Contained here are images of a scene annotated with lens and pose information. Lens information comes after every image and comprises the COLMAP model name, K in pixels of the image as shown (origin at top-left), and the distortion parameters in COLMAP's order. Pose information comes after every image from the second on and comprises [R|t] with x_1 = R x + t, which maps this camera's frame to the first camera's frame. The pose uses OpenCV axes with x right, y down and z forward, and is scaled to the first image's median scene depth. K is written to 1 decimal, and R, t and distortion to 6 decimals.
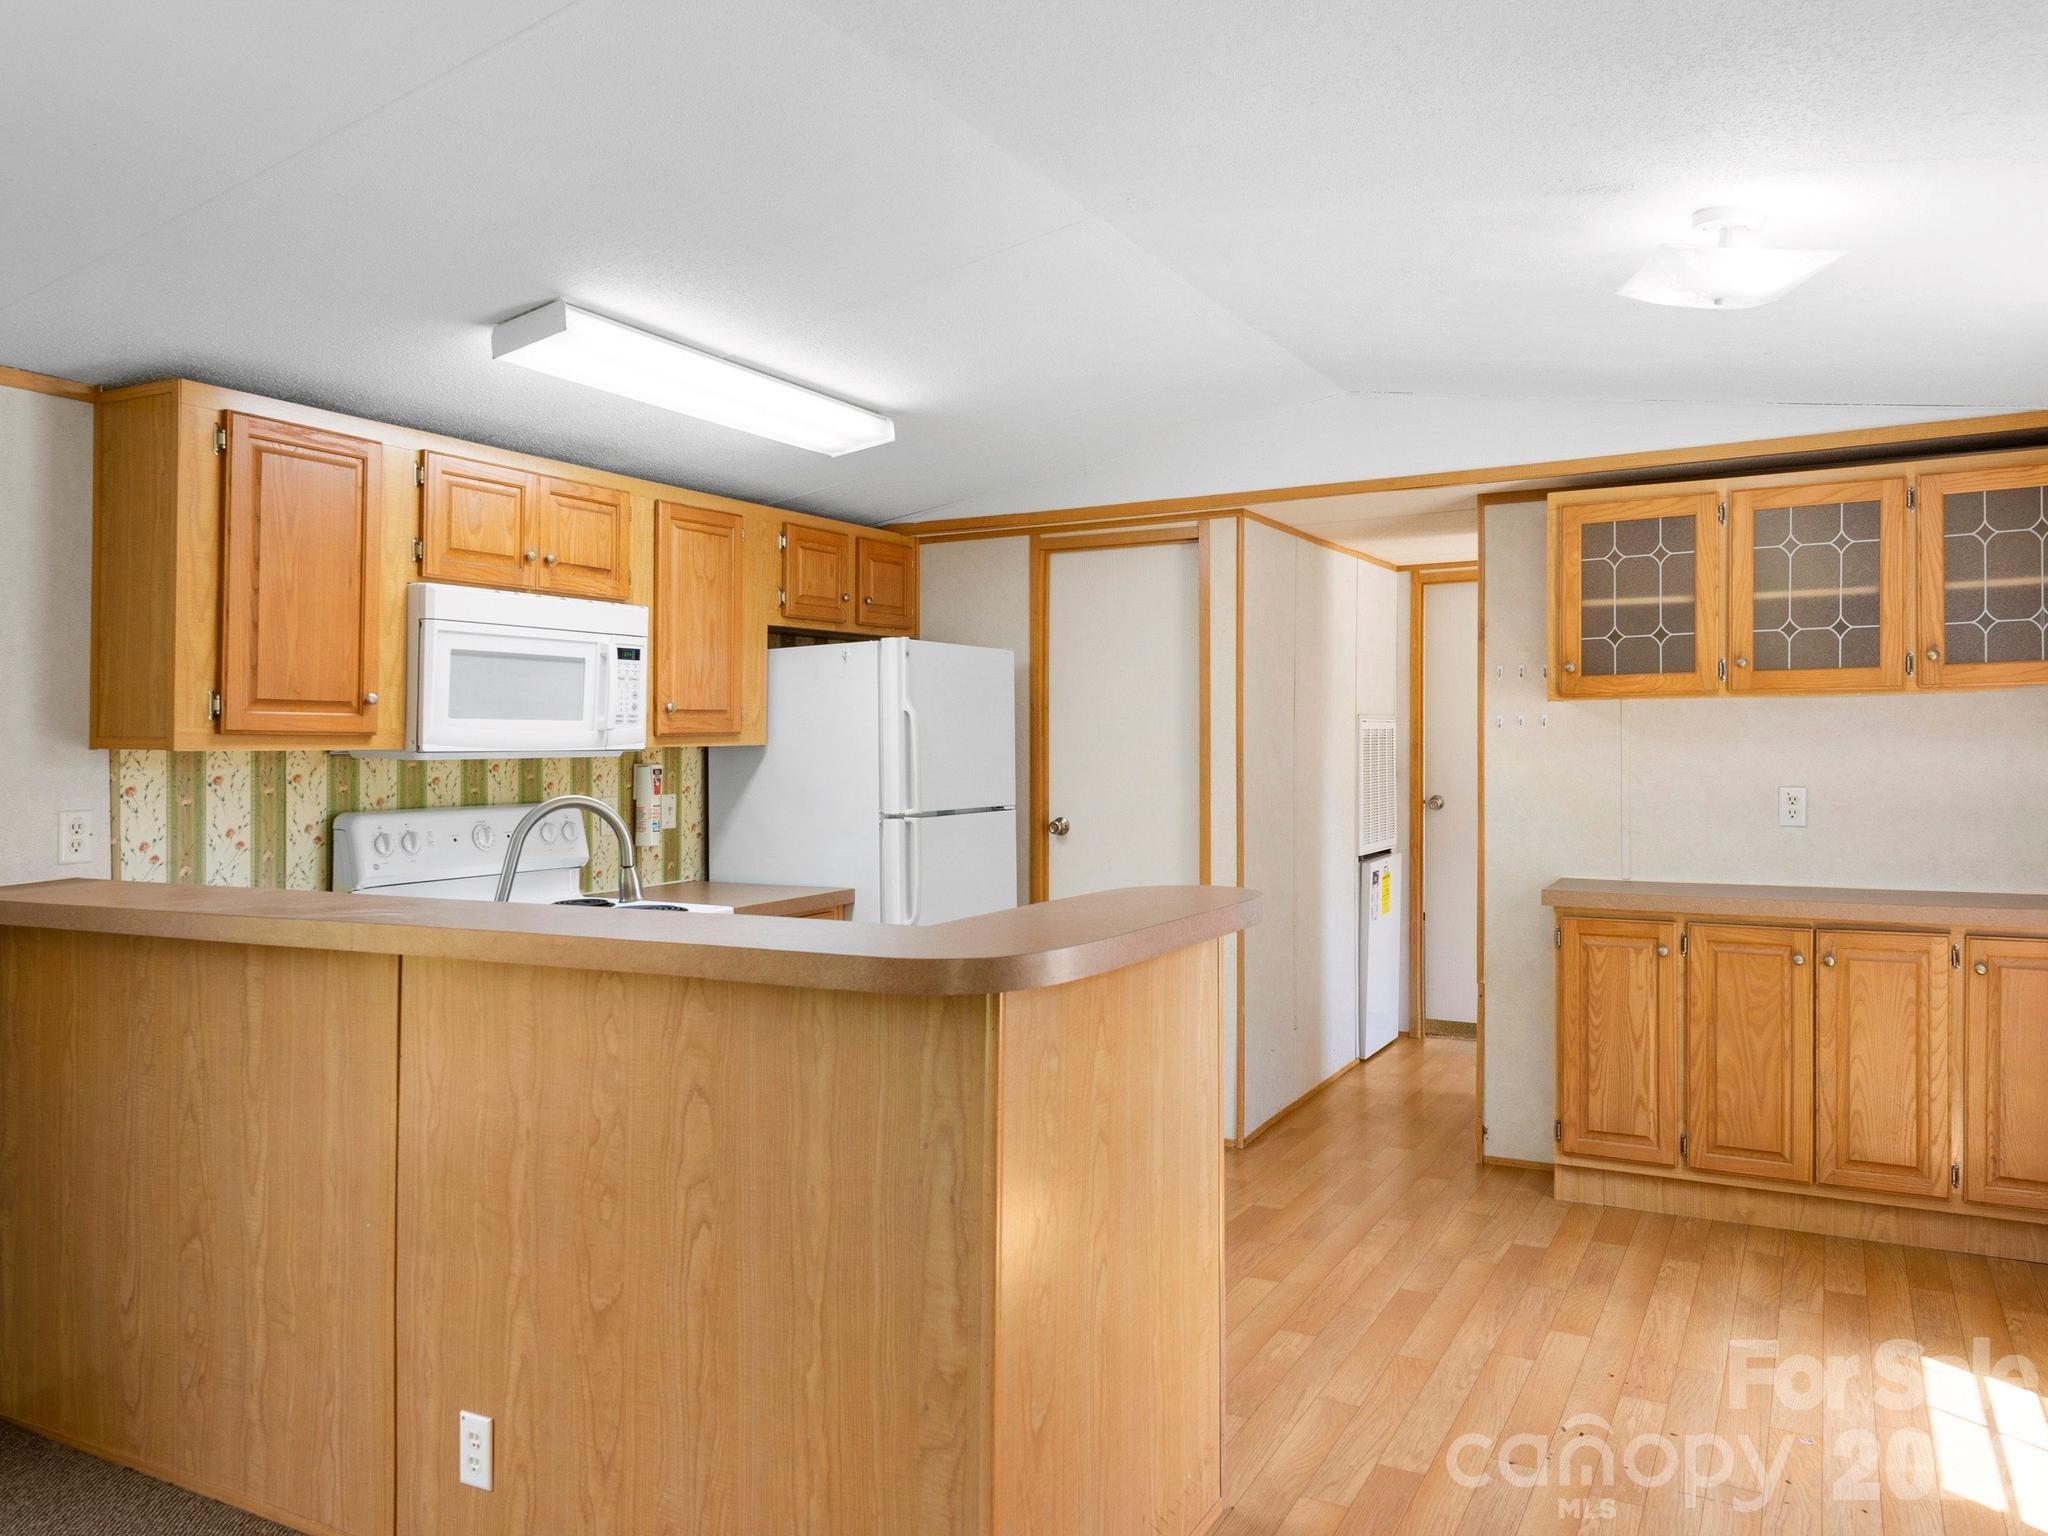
lens RADIAL K [[1470.1, 0, 1025.6], [0, 1470.1, 771.6], [0, 0, 1]] dist [0.009188, -0.002325]
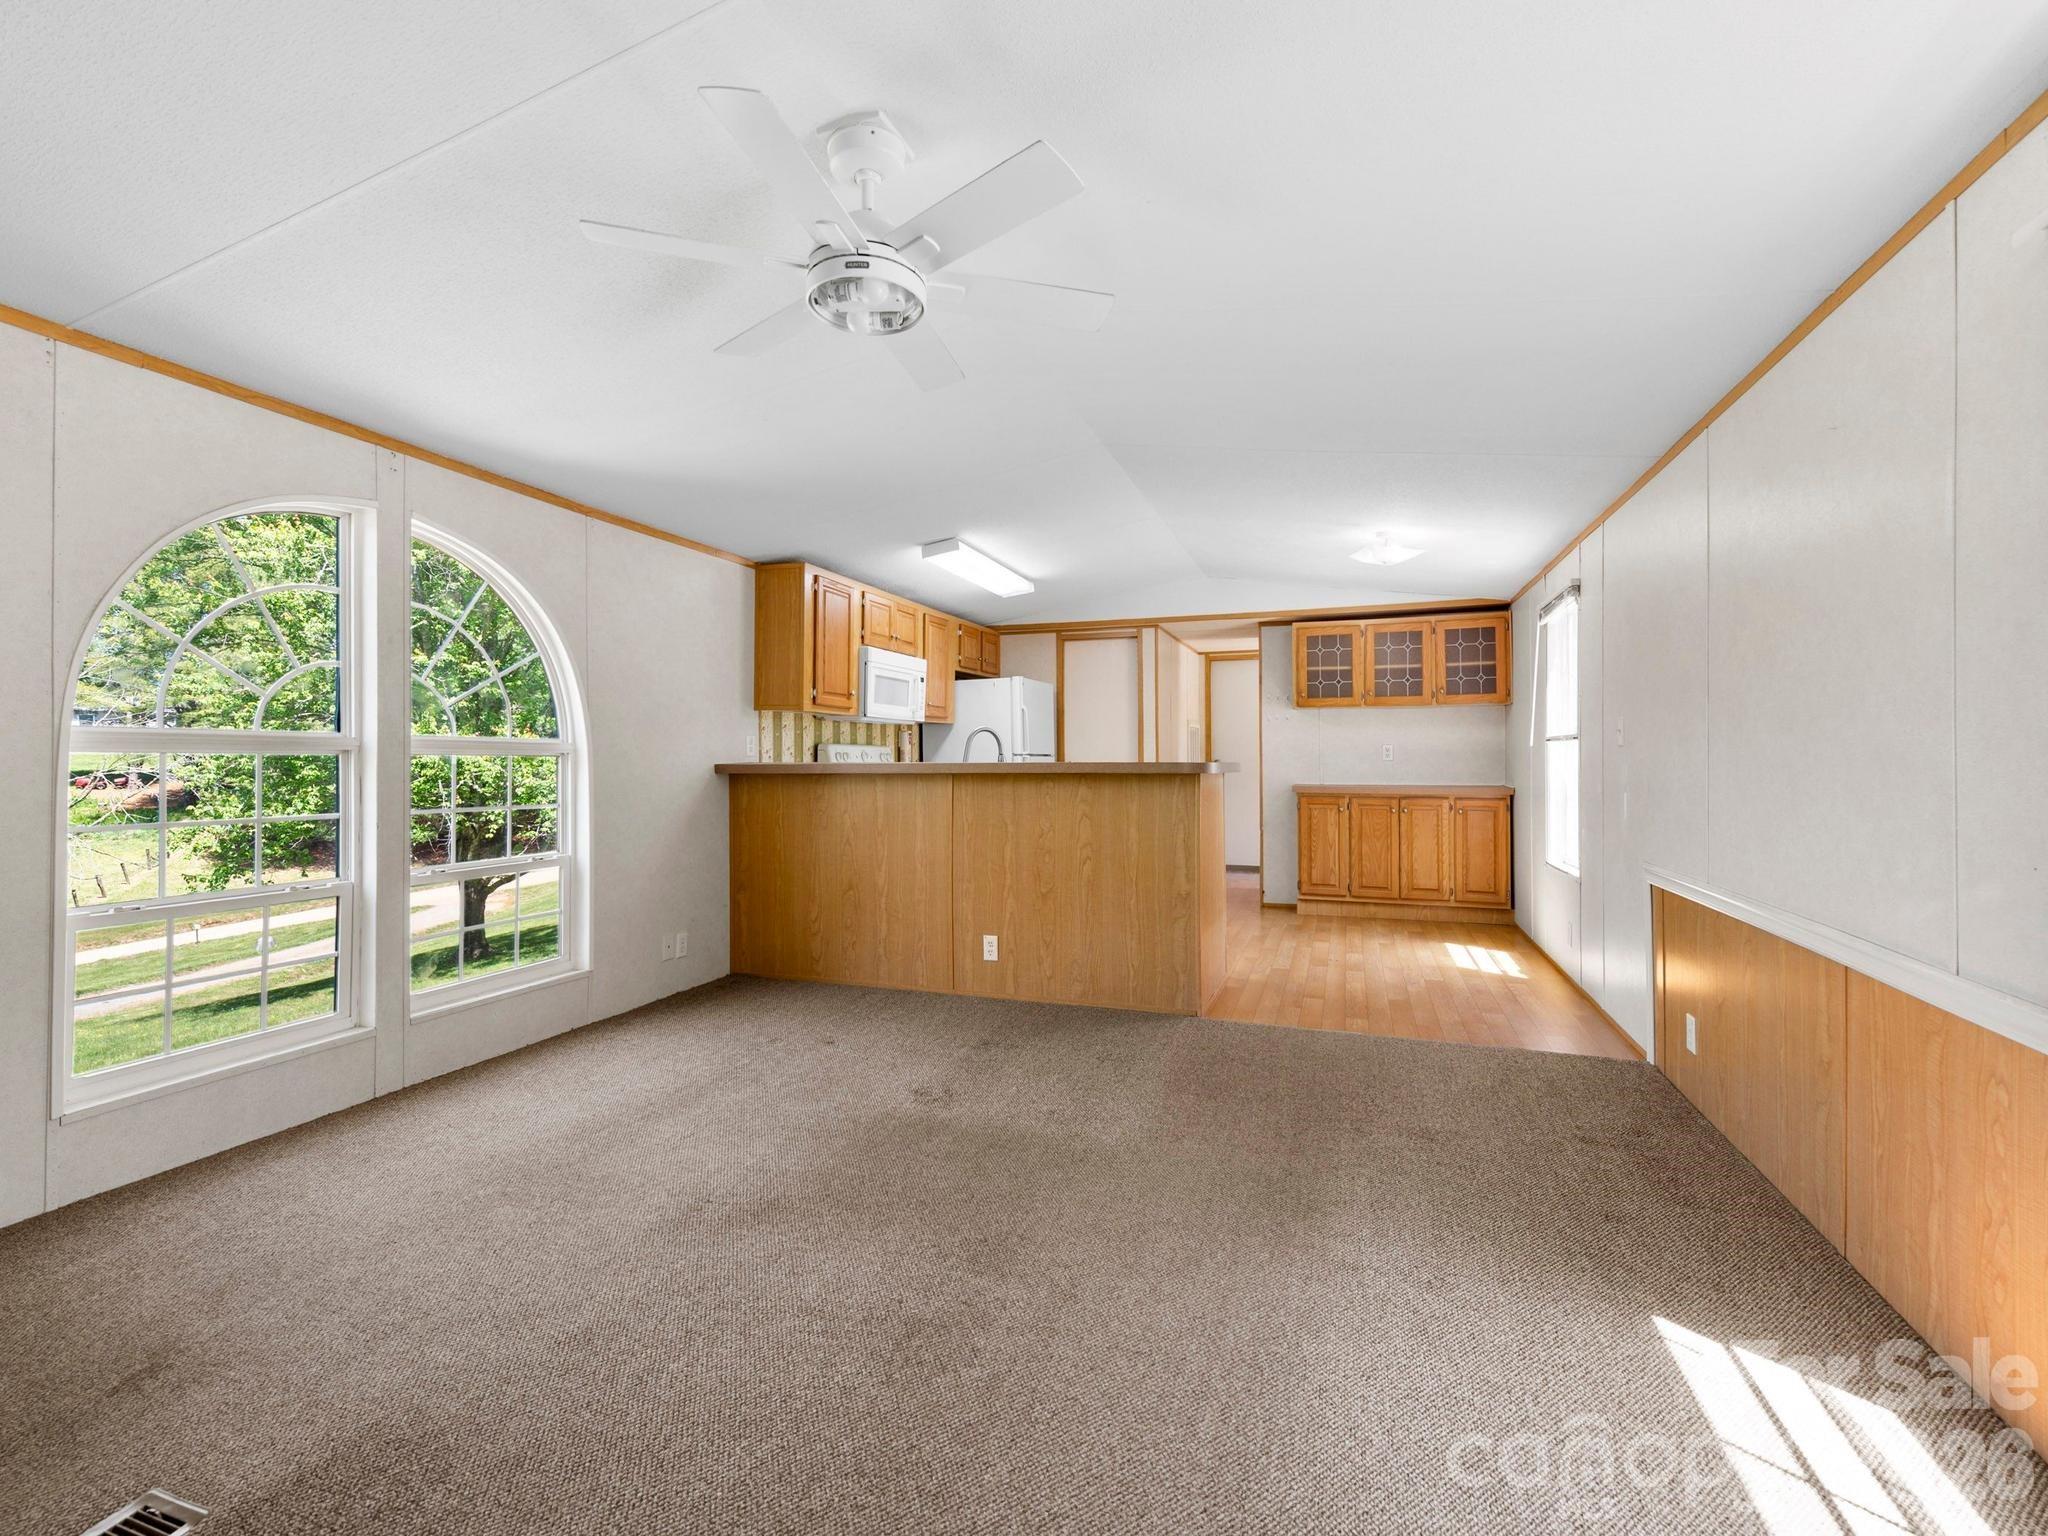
lens RADIAL K [[899.6, 0, 1022.2], [0, 899.6, 751.3], [0, 0, 1]] dist [0.003024, -0.000009]
pose [[0.989020, 0.011320, 0.147346, -0.335956], [-0.007348, 0.999595, -0.027476, 0.073390], [-0.147597, 0.026092, 0.988703, -0.437799]]
